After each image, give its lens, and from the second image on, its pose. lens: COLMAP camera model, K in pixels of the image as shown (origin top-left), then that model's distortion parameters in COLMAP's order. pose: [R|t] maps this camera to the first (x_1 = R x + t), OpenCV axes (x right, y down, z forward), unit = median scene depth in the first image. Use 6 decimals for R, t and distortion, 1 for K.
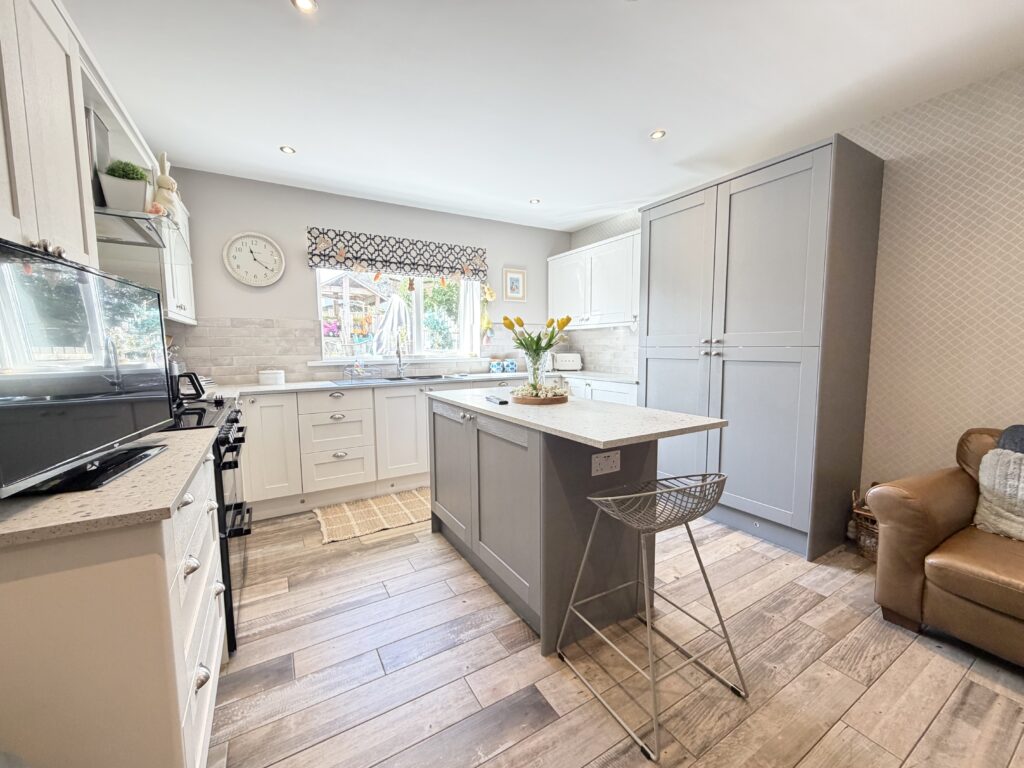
lens RADIAL K [[404.8, 0, 509.8], [0, 404.8, 386.0], [0, 0, 1]] dist [-0.002672, 0.000220]
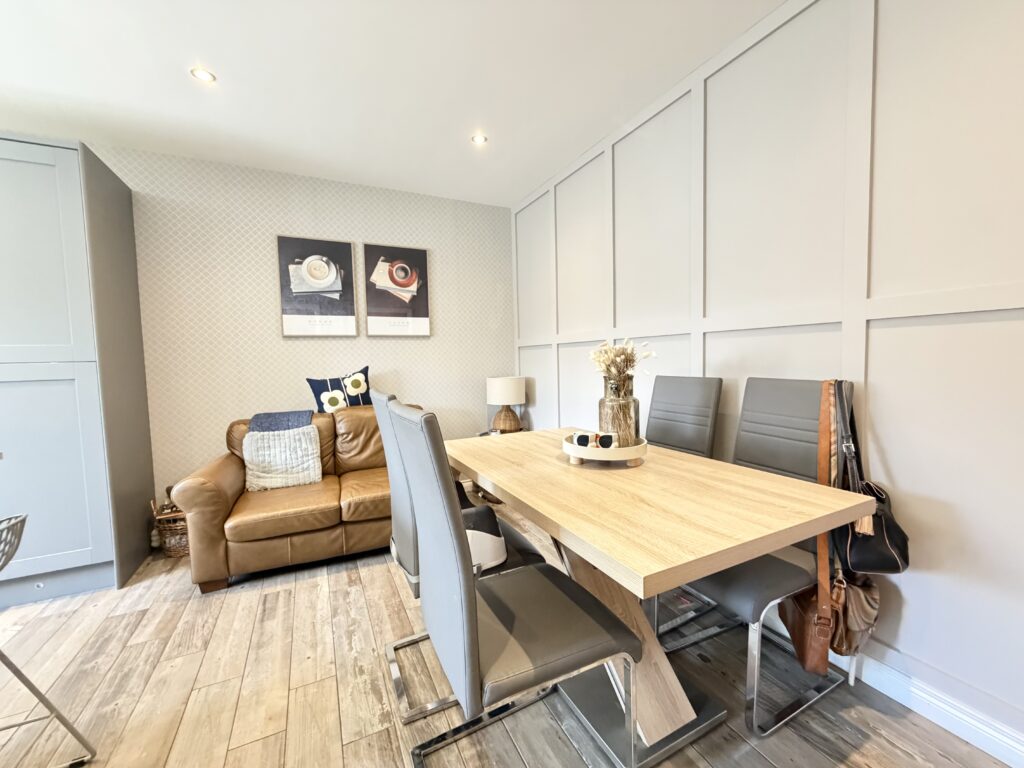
lens RADIAL K [[404.8, 0, 511.0], [0, 404.8, 383.7], [0, 0, 1]] dist [-0.002672, 0.000220]
pose [[0.073615, -0.053618, 0.995844, -0.123180], [0.116164, 0.992218, 0.044835, 0.028912], [-0.990498, 0.112381, 0.079271, -0.035399]]
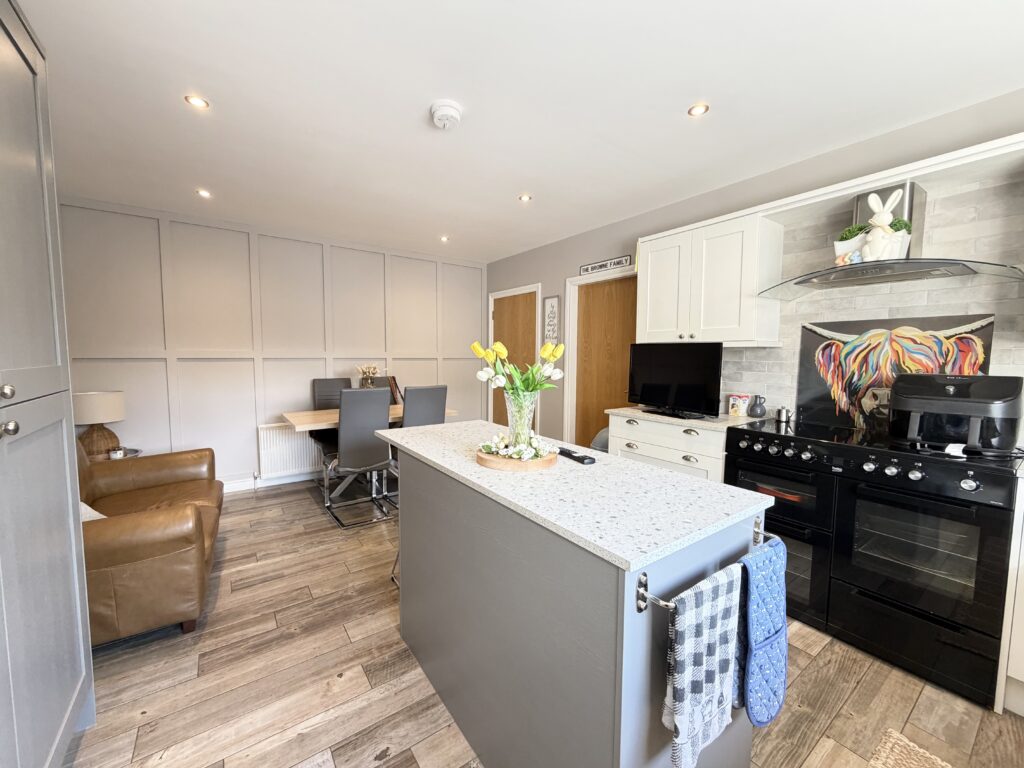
lens RADIAL K [[404.8, 0, 511.0], [0, 404.8, 384.6], [0, 0, 1]] dist [-0.002672, 0.000220]
pose [[-0.996530, 0.006435, -0.082983, 0.160685], [-0.007750, 0.985501, 0.169494, -0.247655], [0.082870, 0.169549, -0.982031, 1.922093]]
